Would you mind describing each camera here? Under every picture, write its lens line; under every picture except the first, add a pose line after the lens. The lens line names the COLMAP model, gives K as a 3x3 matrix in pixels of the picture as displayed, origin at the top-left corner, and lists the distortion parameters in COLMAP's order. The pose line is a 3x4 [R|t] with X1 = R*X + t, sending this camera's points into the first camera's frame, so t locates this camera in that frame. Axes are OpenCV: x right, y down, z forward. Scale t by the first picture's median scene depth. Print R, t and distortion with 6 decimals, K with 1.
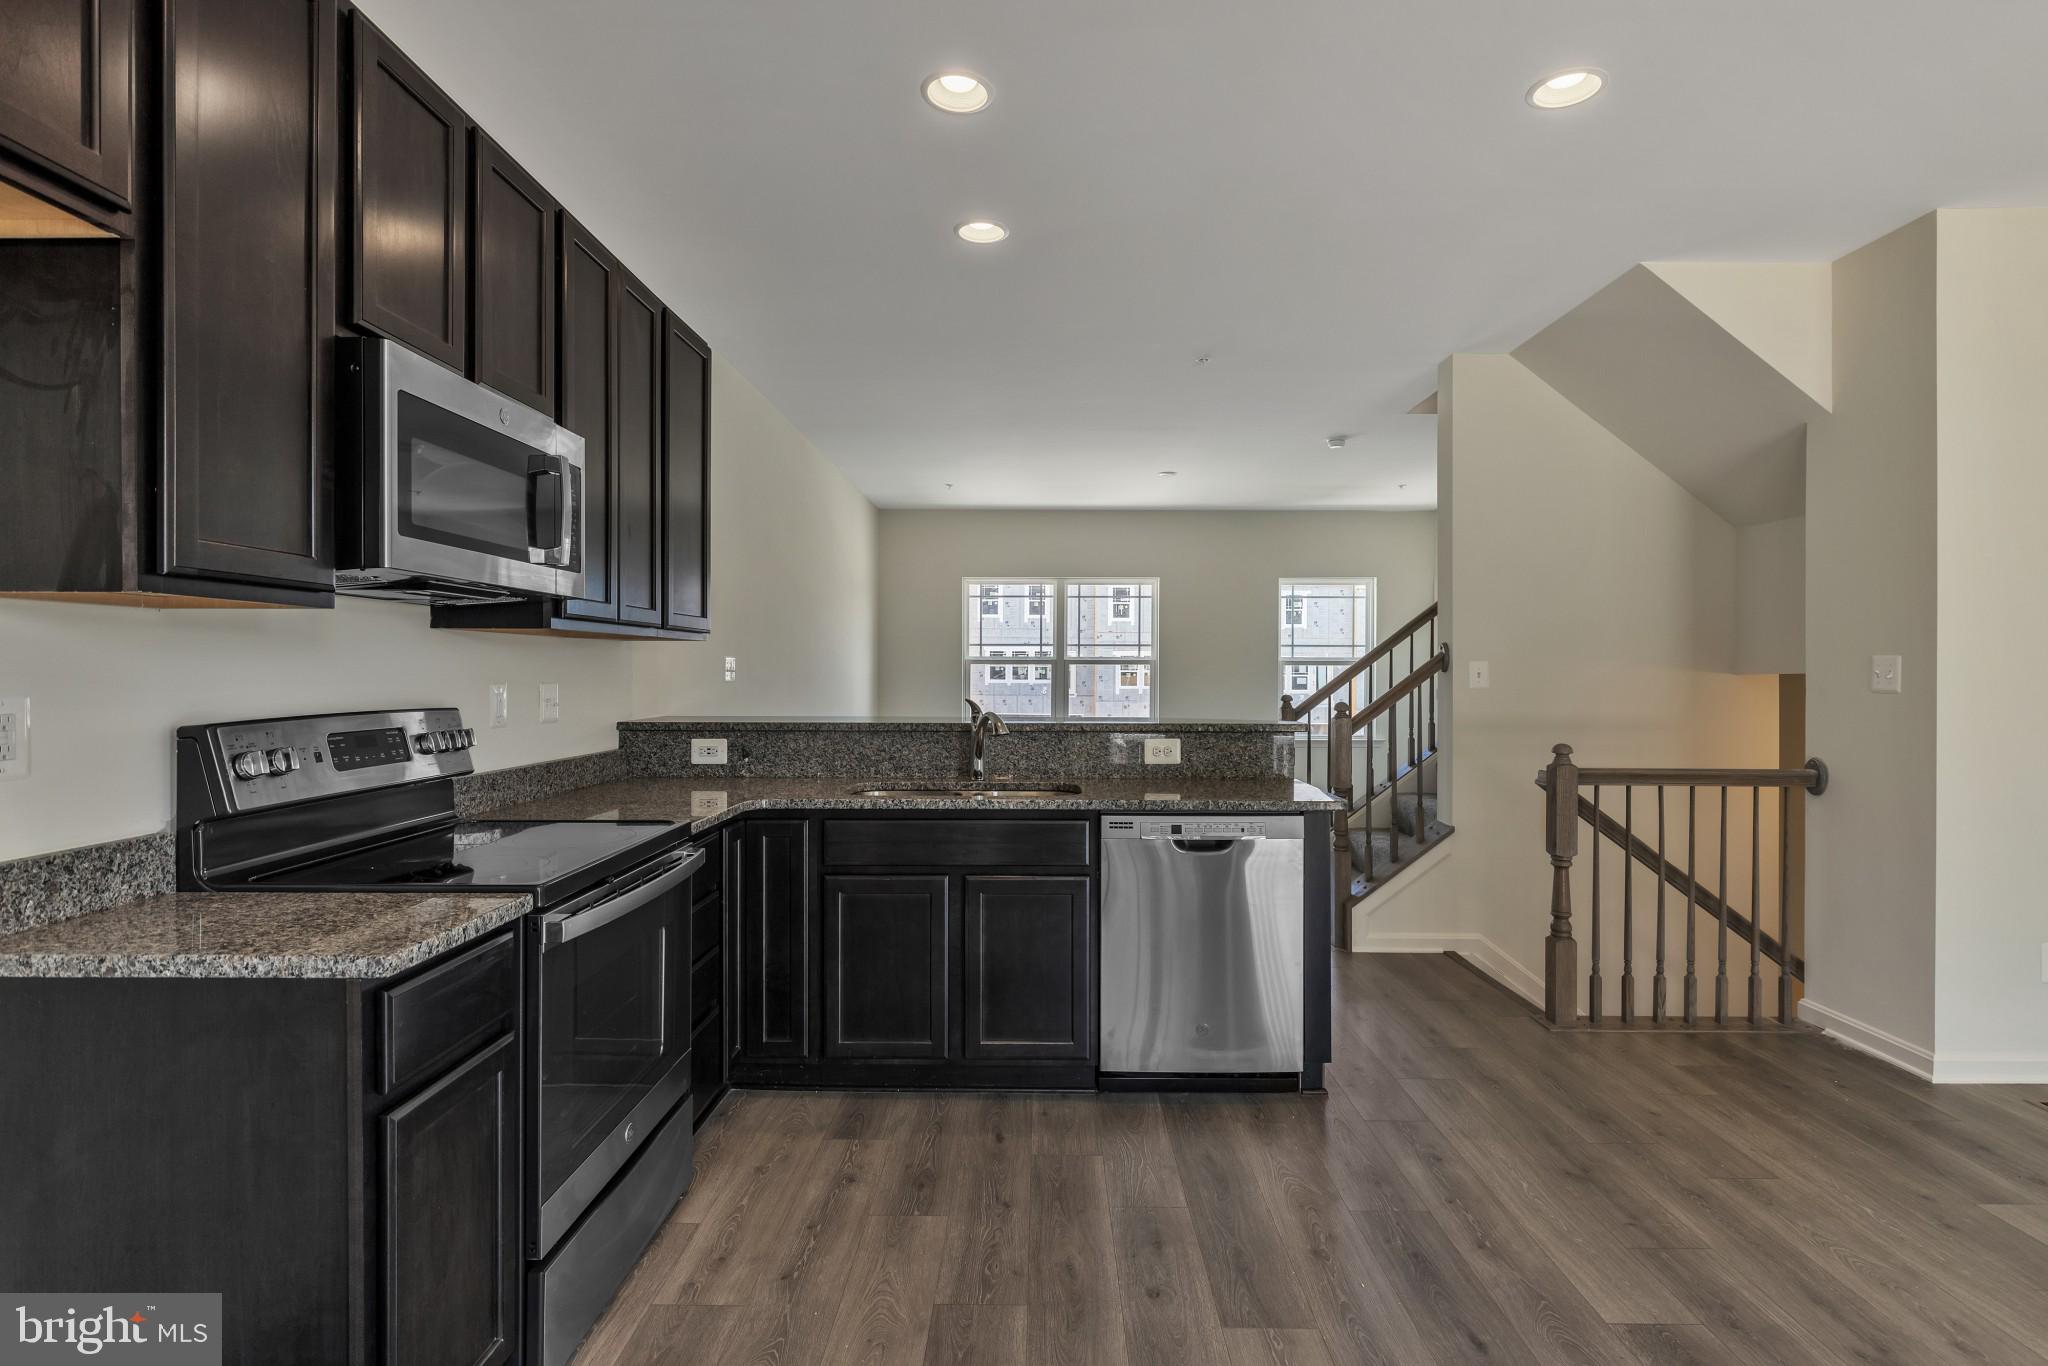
lens RADIAL K [[1013.7, 0, 1033.9], [0, 1013.7, 673.9], [0, 0, 1]] dist [-0.000396, -0.001687]
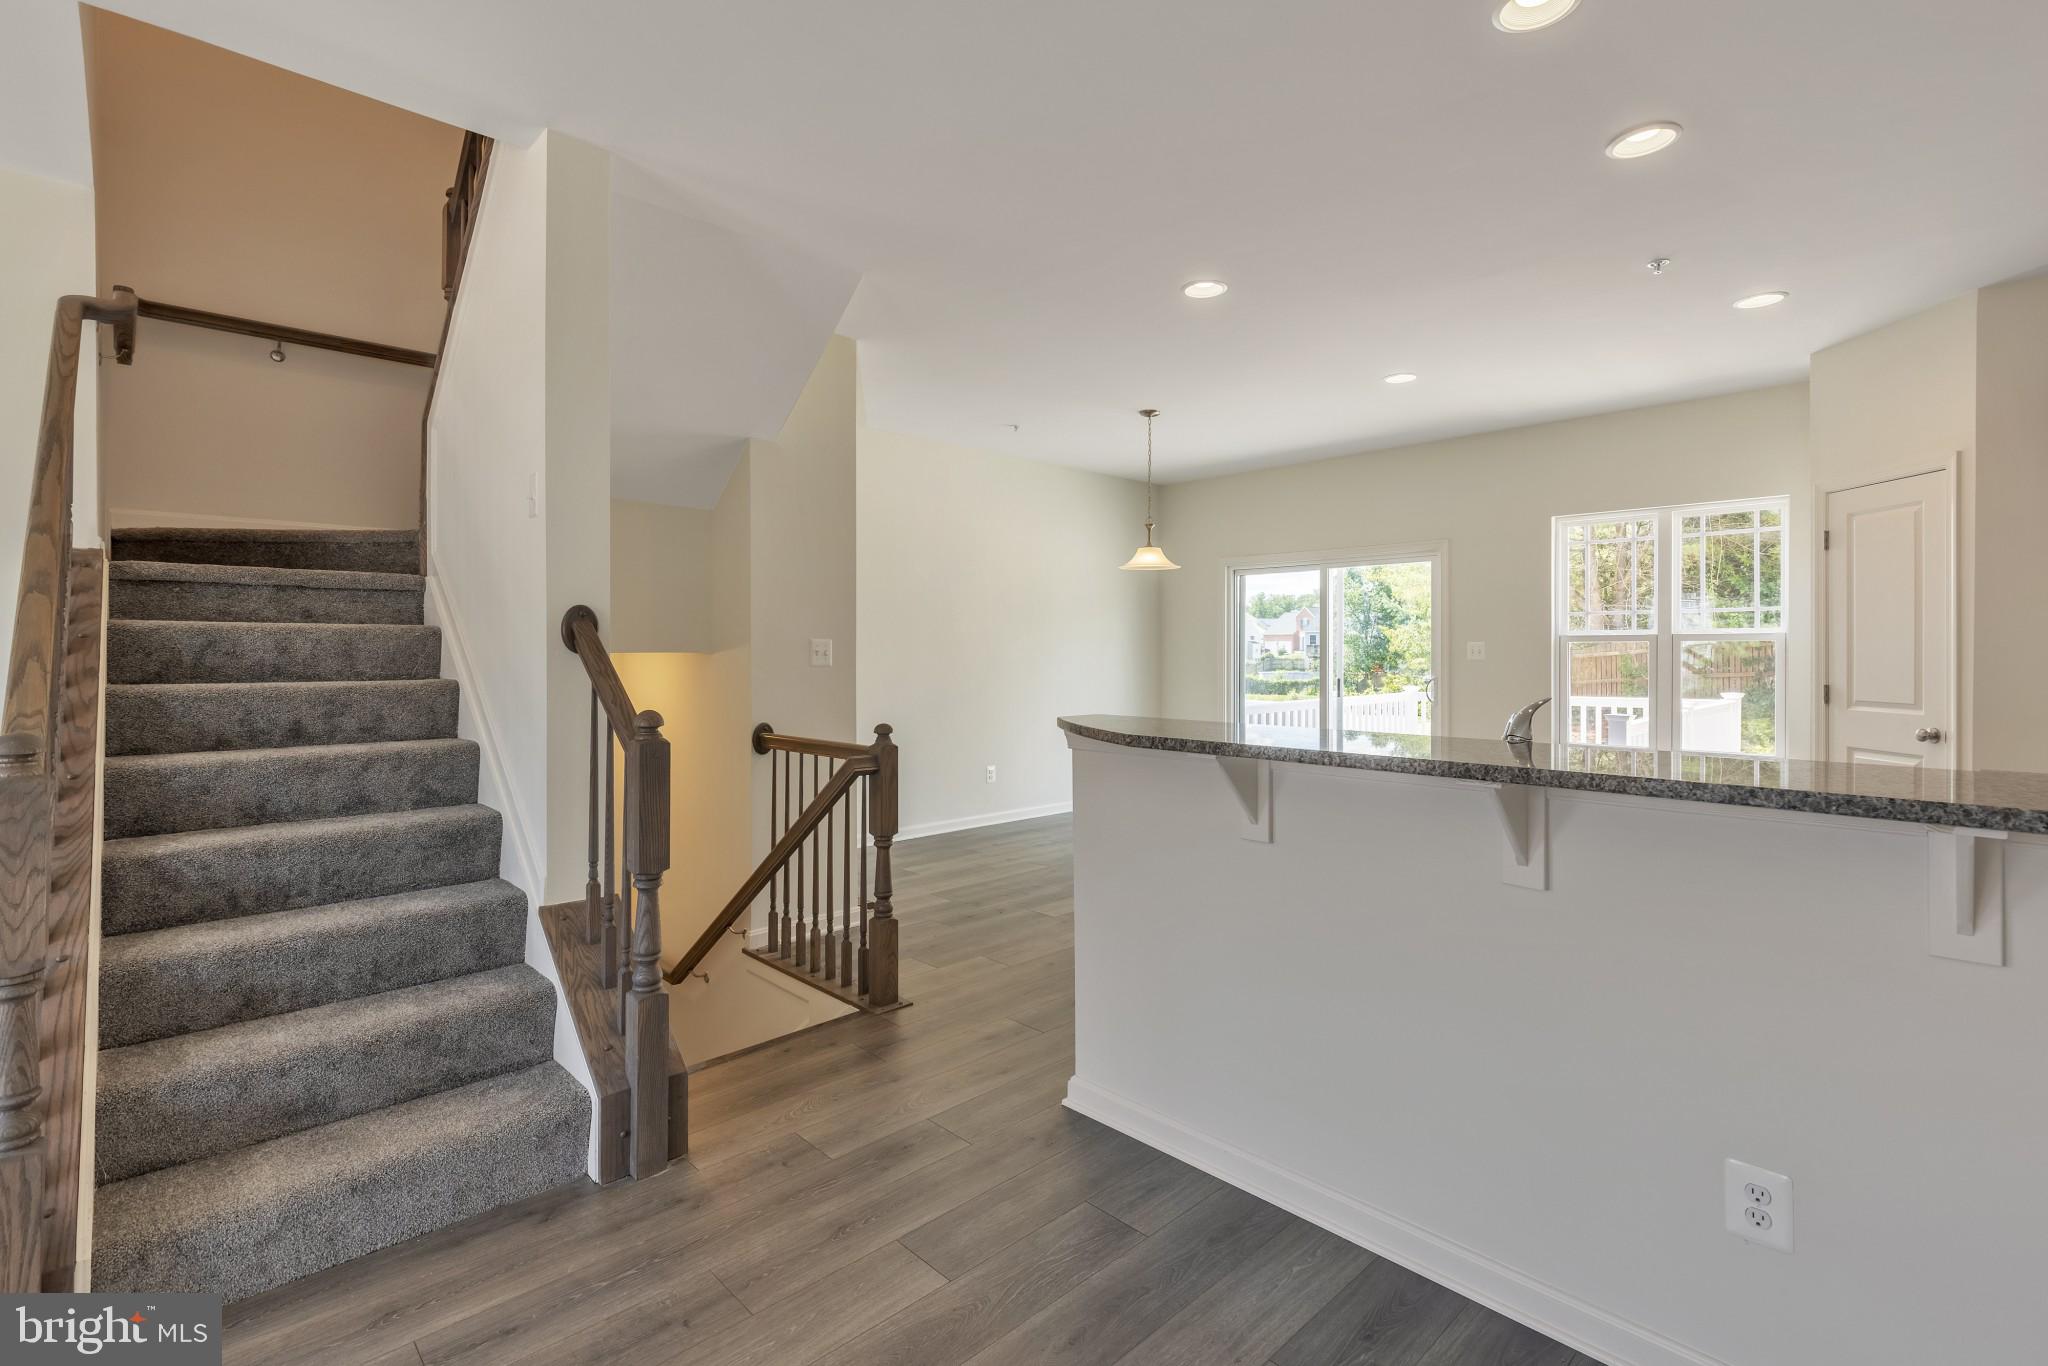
lens RADIAL K [[941.9, 0, 1034.2], [0, 941.9, 658.8], [0, 0, 1]] dist [0.003464, 0.000199]
pose [[-0.699339, -0.008513, 0.714739, -0.299214], [0.000461, 0.999924, 0.012360, -0.007440], [-0.714790, 0.008973, -0.699282, 1.889447]]
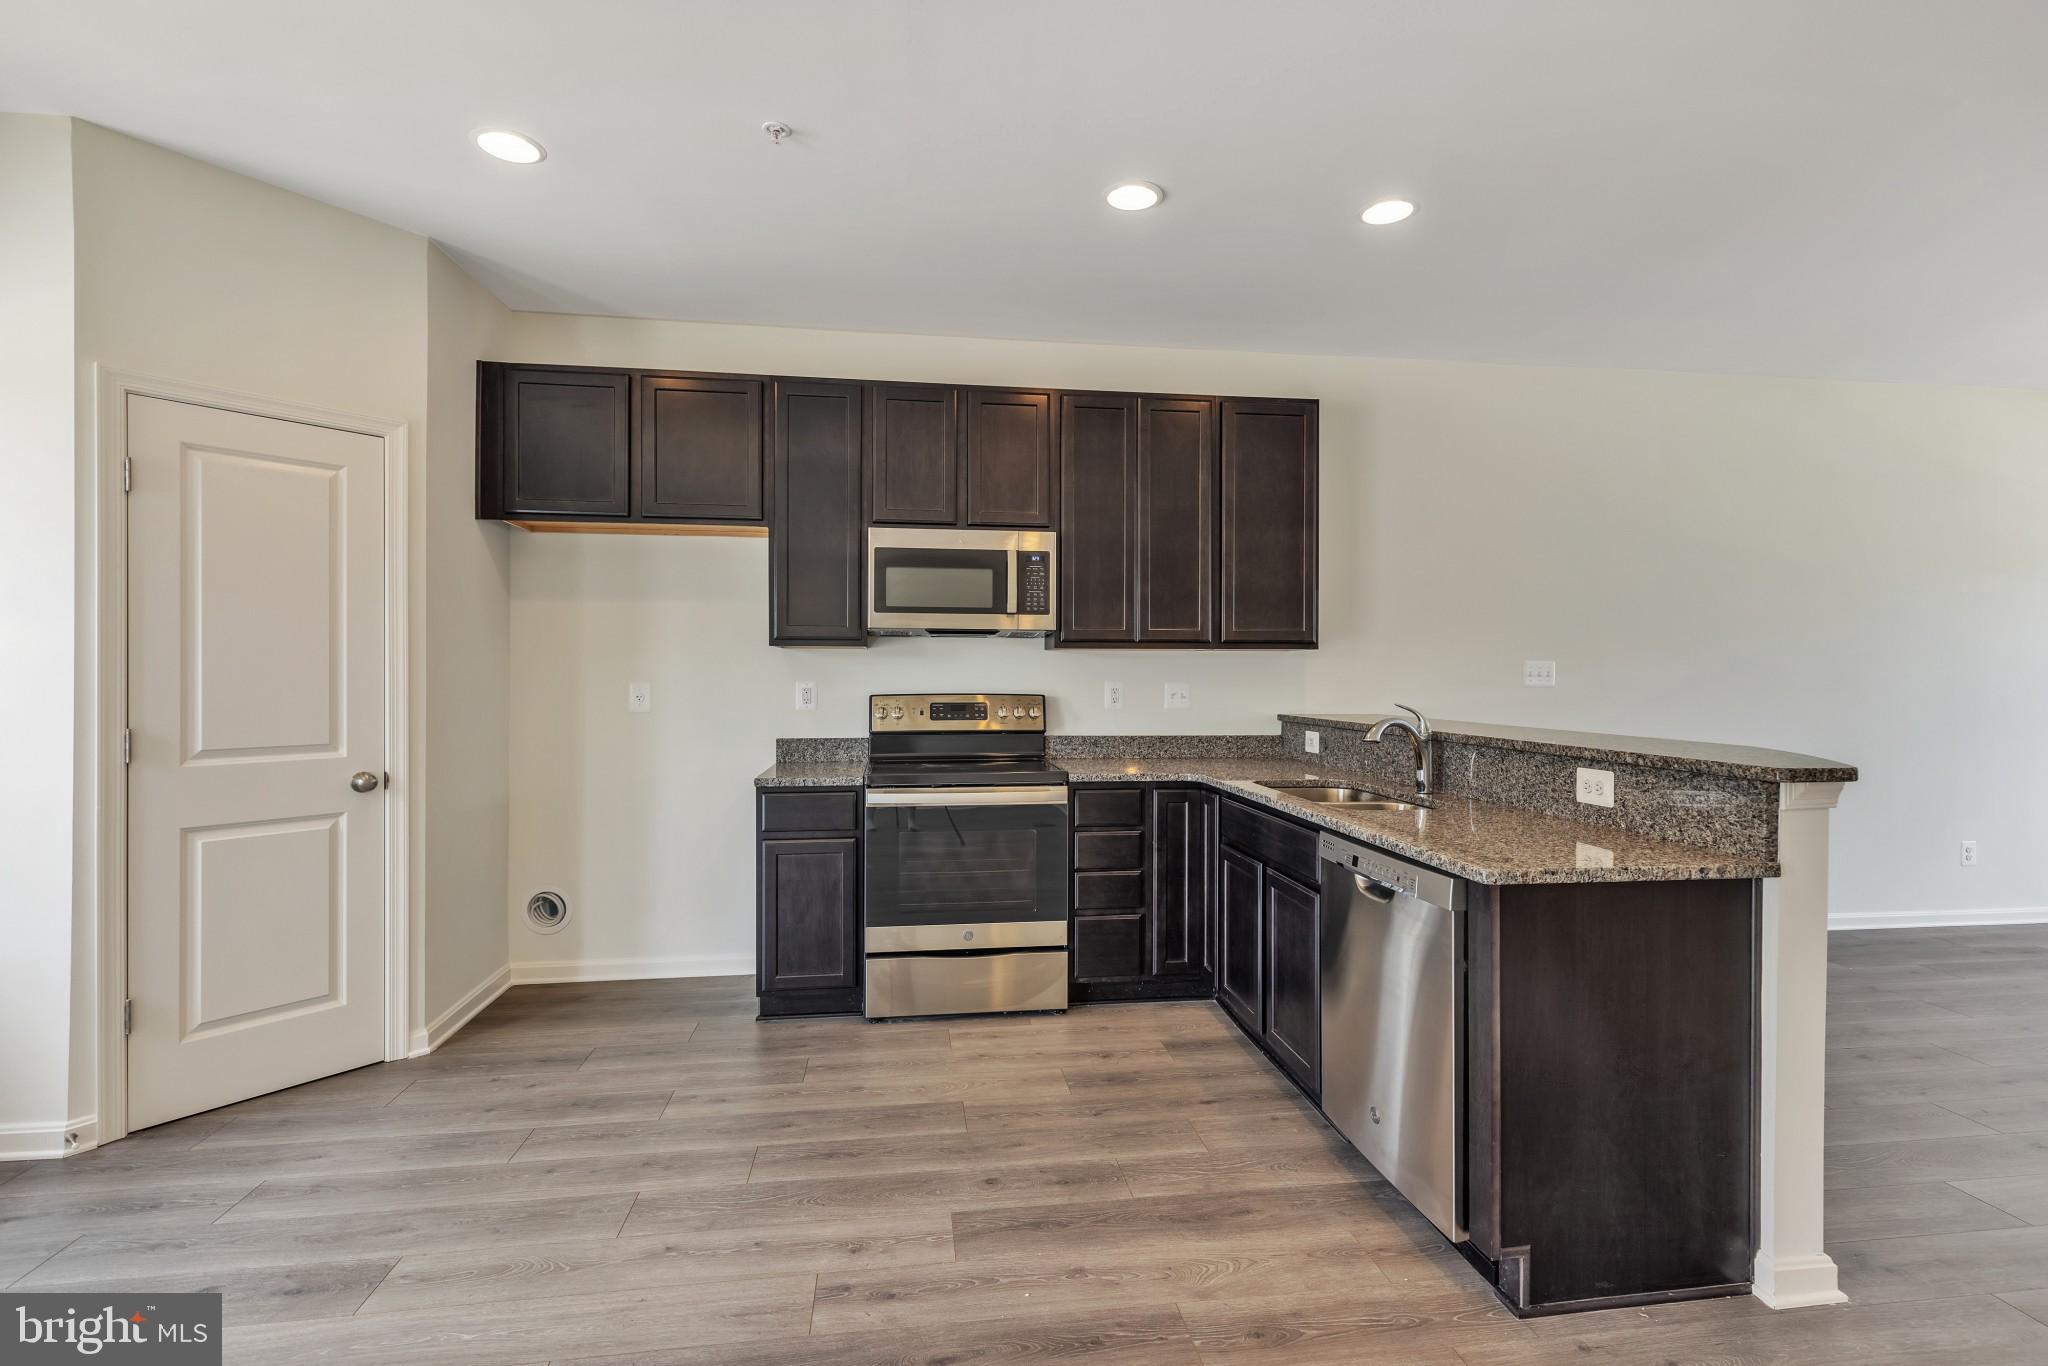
lens RADIAL K [[932.9, 0, 1031.1], [0, 932.9, 671.8], [0, 0, 1]] dist [0.003220, -0.000212]
pose [[0.149472, -0.003340, -0.988760, 0.861723], [-0.005933, 0.999973, -0.004275, 0.000379], [0.988748, 0.006506, 0.149448, 0.606772]]
